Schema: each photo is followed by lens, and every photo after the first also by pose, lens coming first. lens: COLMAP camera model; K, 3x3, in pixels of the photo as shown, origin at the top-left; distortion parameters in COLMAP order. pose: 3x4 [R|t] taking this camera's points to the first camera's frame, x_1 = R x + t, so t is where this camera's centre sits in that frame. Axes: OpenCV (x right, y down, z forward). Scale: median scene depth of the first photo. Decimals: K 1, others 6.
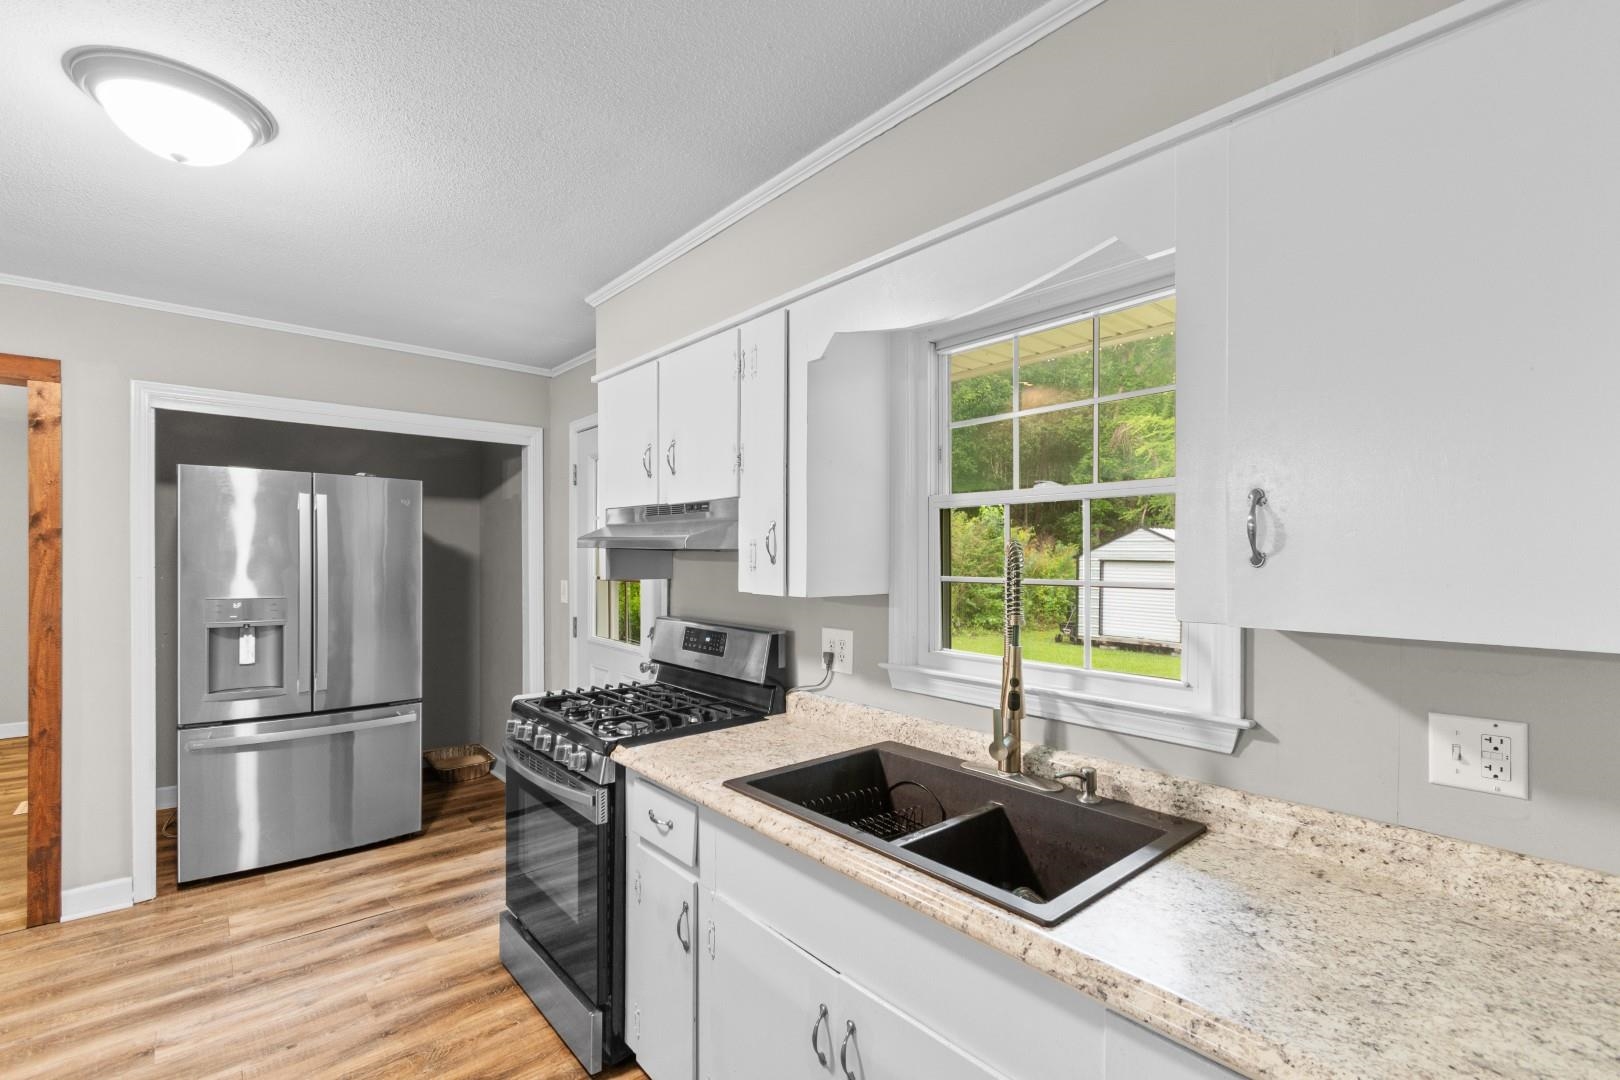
lens RADIAL K [[718.2, 0, 820.1], [0, 718.2, 552.3], [0, 0, 1]] dist [0.007128, 0.000428]
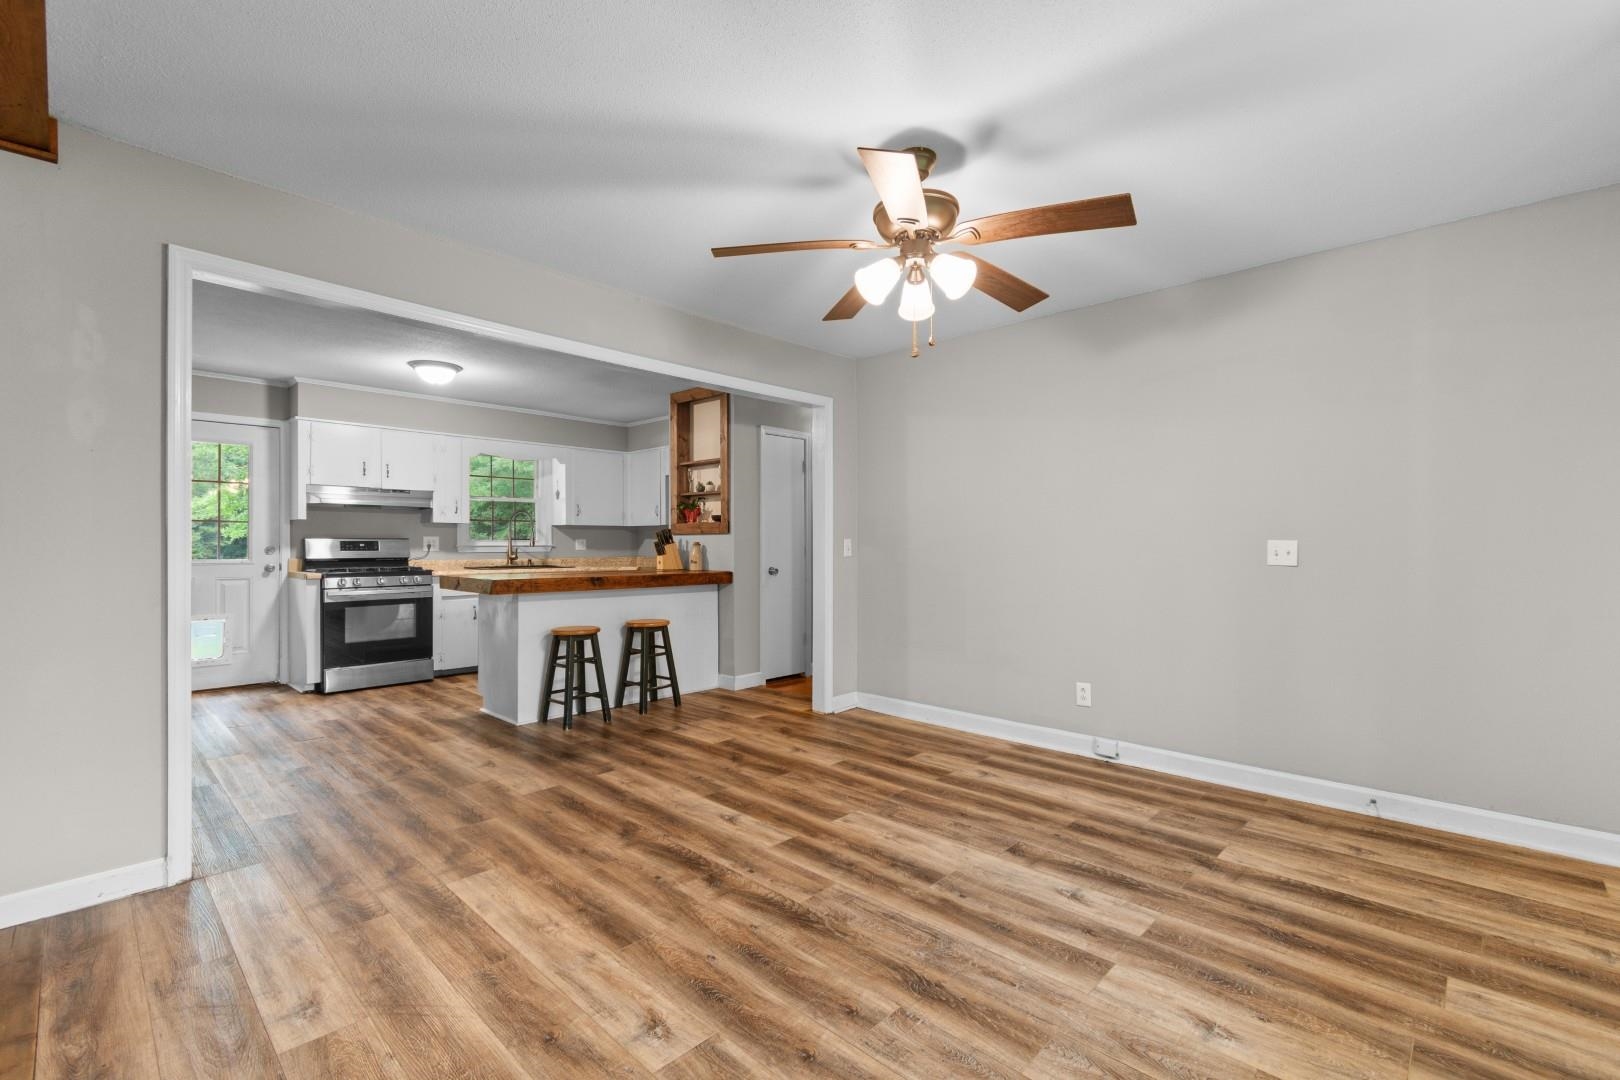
lens RADIAL K [[718.2, 0, 814.3], [0, 718.2, 539.3], [0, 0, 1]] dist [0.007128, 0.000428]
pose [[-0.090194, -0.001750, 0.995923, -3.791611], [-0.007583, 0.999971, 0.001070, 0.128058], [-0.995895, -0.007456, -0.090204, -0.370244]]
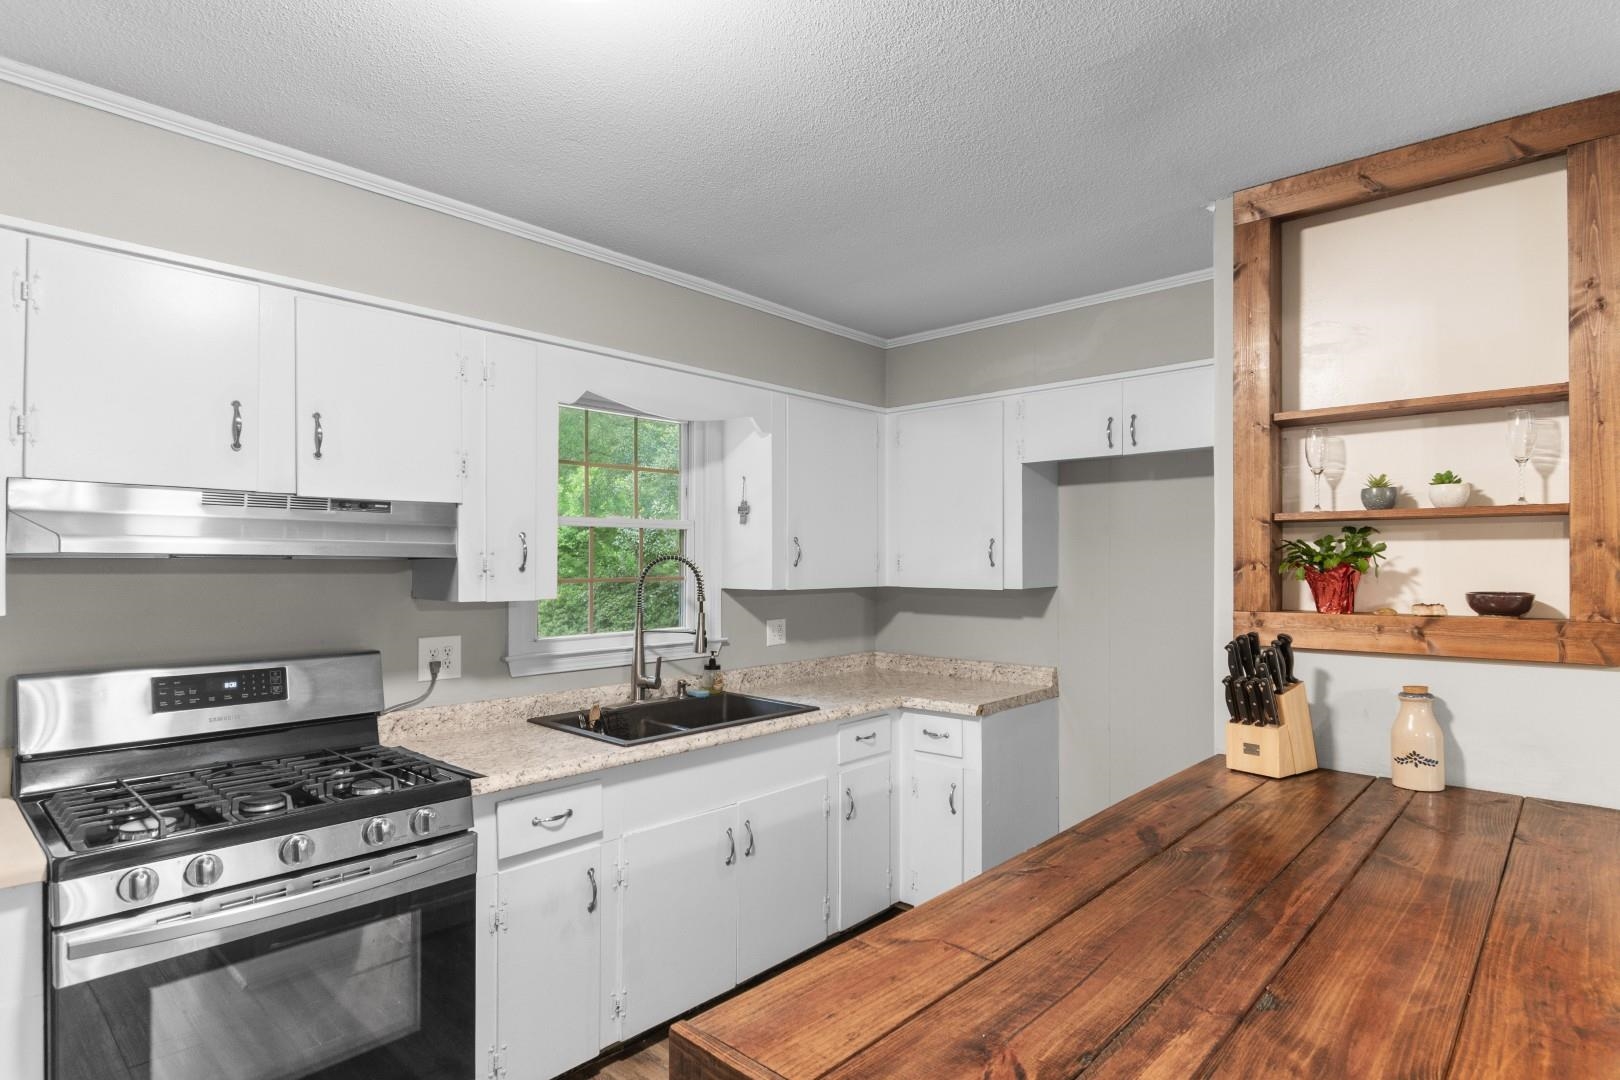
lens RADIAL K [[848.5, 0, 808.8], [0, 848.5, 554.2], [0, 0, 1]] dist [-0.005383, -0.002180]
pose [[-0.105218, 0.001625, 0.994448, -1.494981], [-0.007346, 0.999970, -0.002411, -0.011912], [-0.994422, -0.007559, -0.105203, 0.761607]]
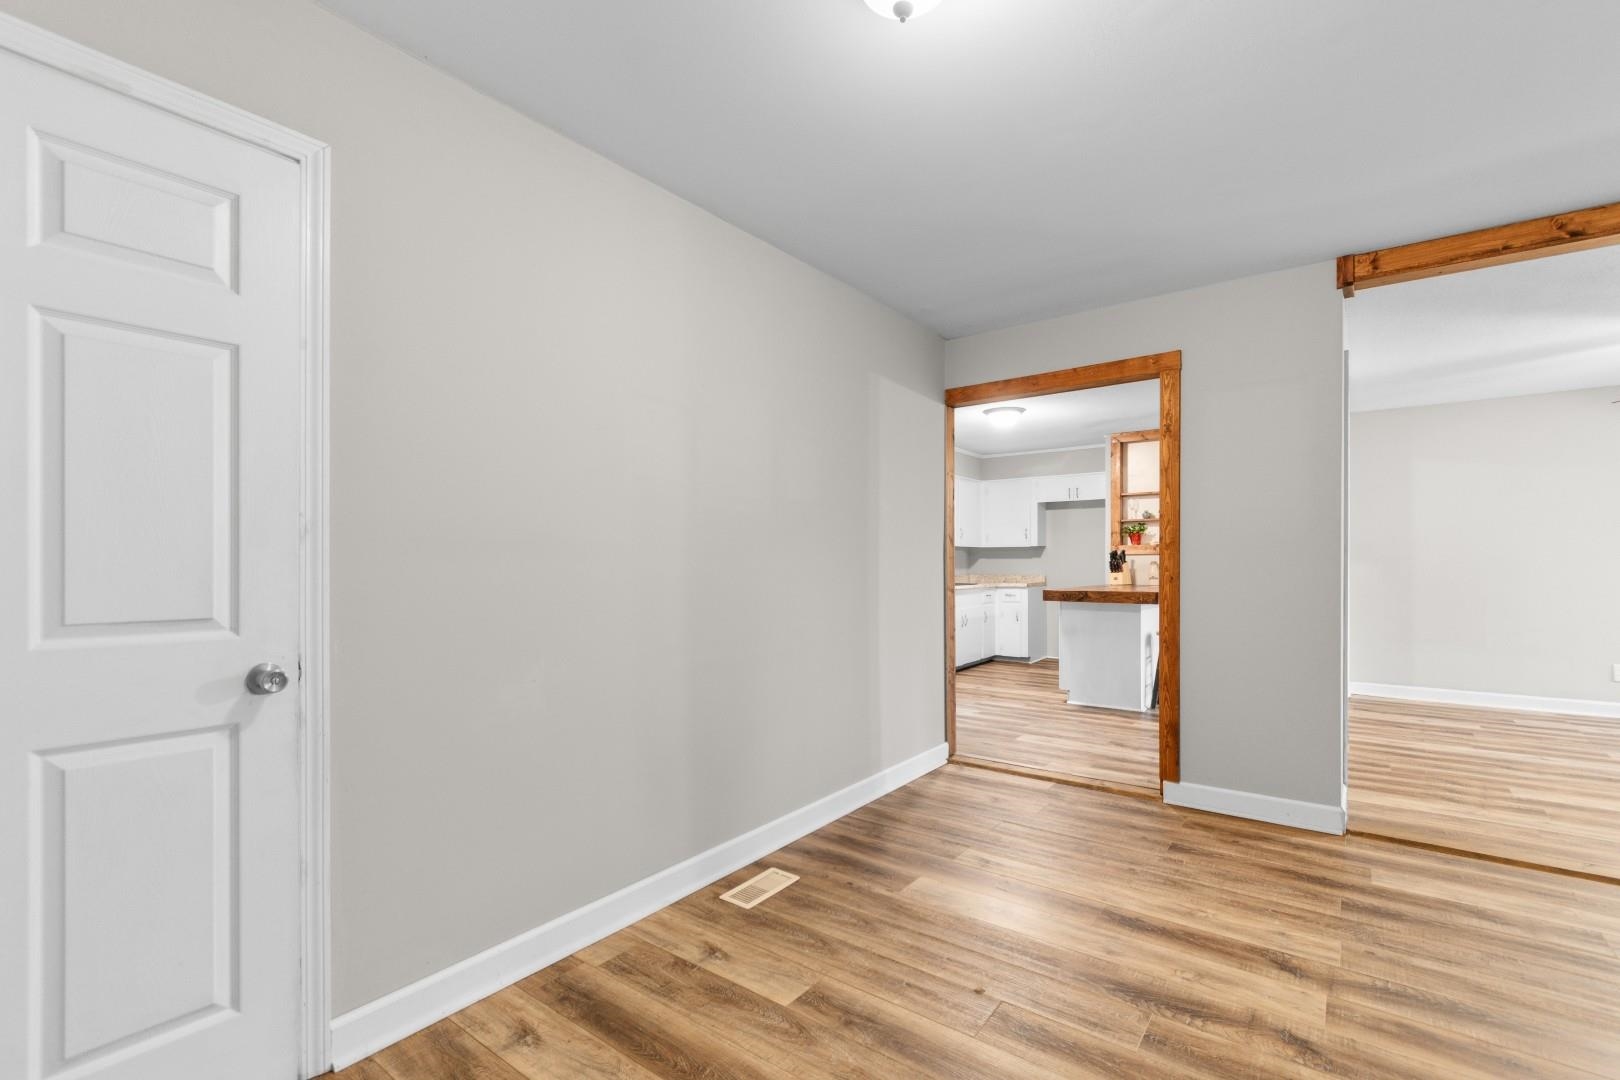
lens RADIAL K [[718.2, 0, 815.4], [0, 718.2, 557.7], [0, 0, 1]] dist [0.007128, 0.000428]
pose [[-0.205221, 0.001838, 0.978714, -3.839190], [-0.009159, 0.999951, -0.003799, 0.159015], [-0.978673, -0.009744, -0.205194, 2.394934]]
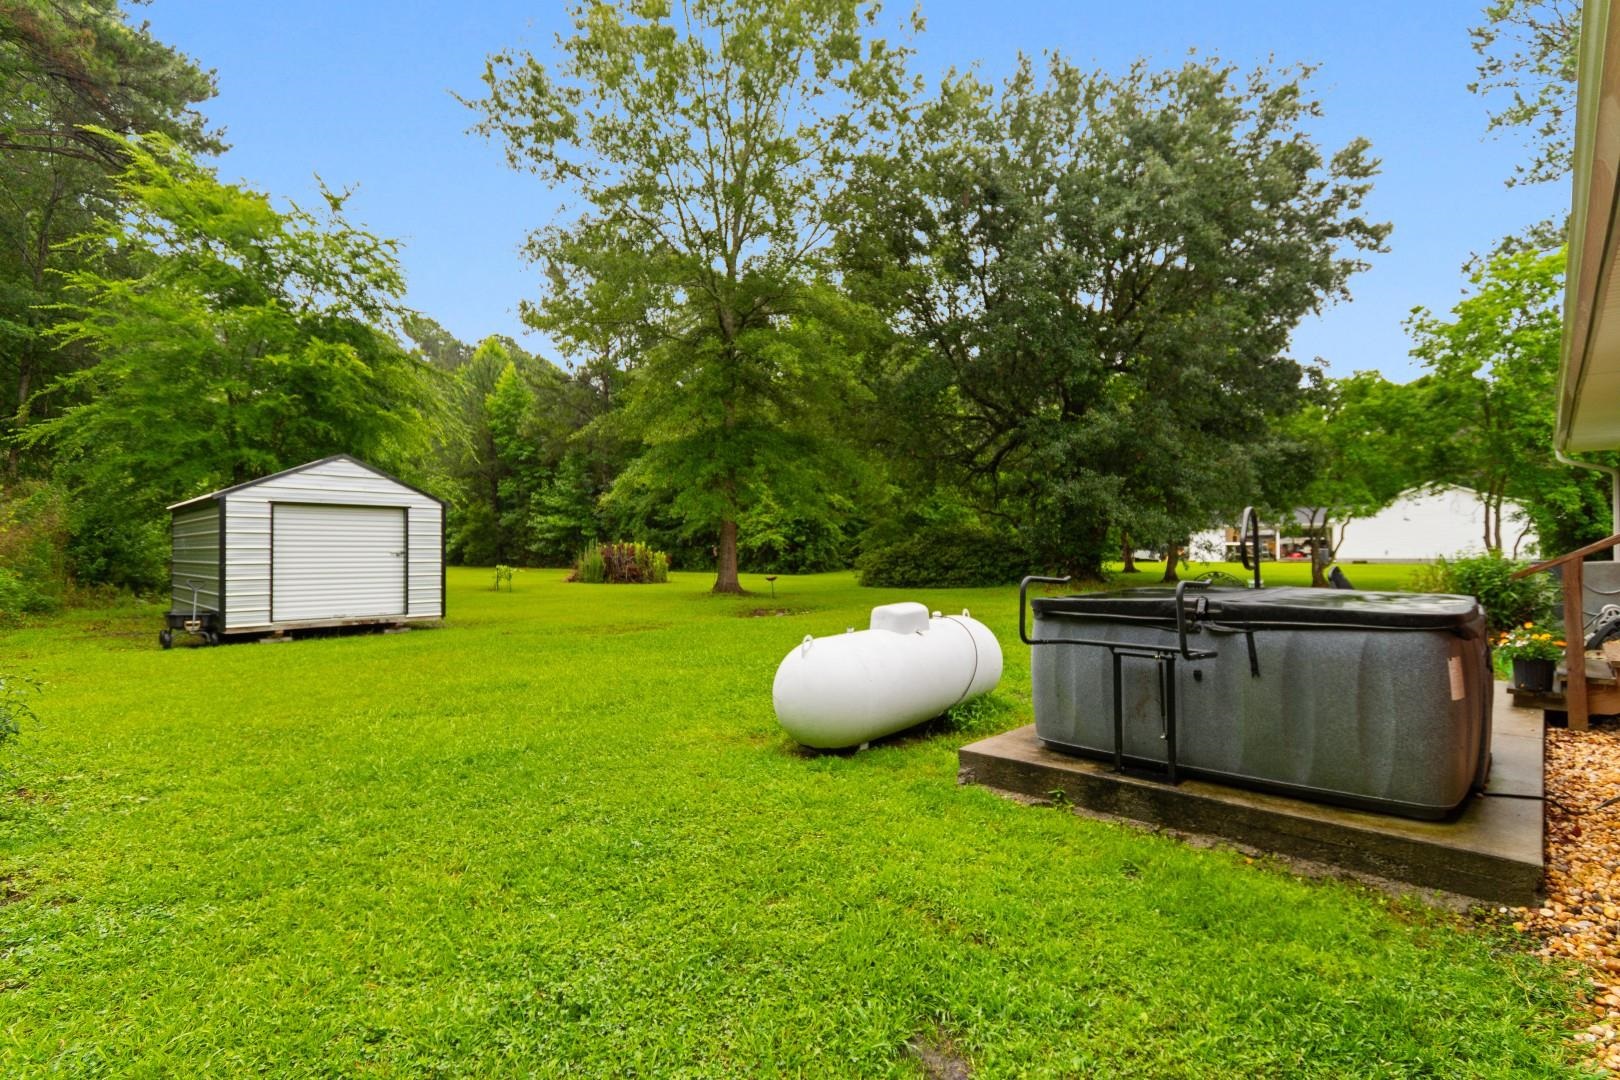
lens RADIAL K [[776.4, 0, 808.4], [0, 776.4, 543.7], [0, 0, 1]] dist [0.005605, 0.000104]
pose [[-0.090967, 0.003114, 0.995849, -0.290779], [-0.004443, 0.999984, -0.003533, 0.042393], [-0.995844, -0.004746, -0.090952, 0.530268]]
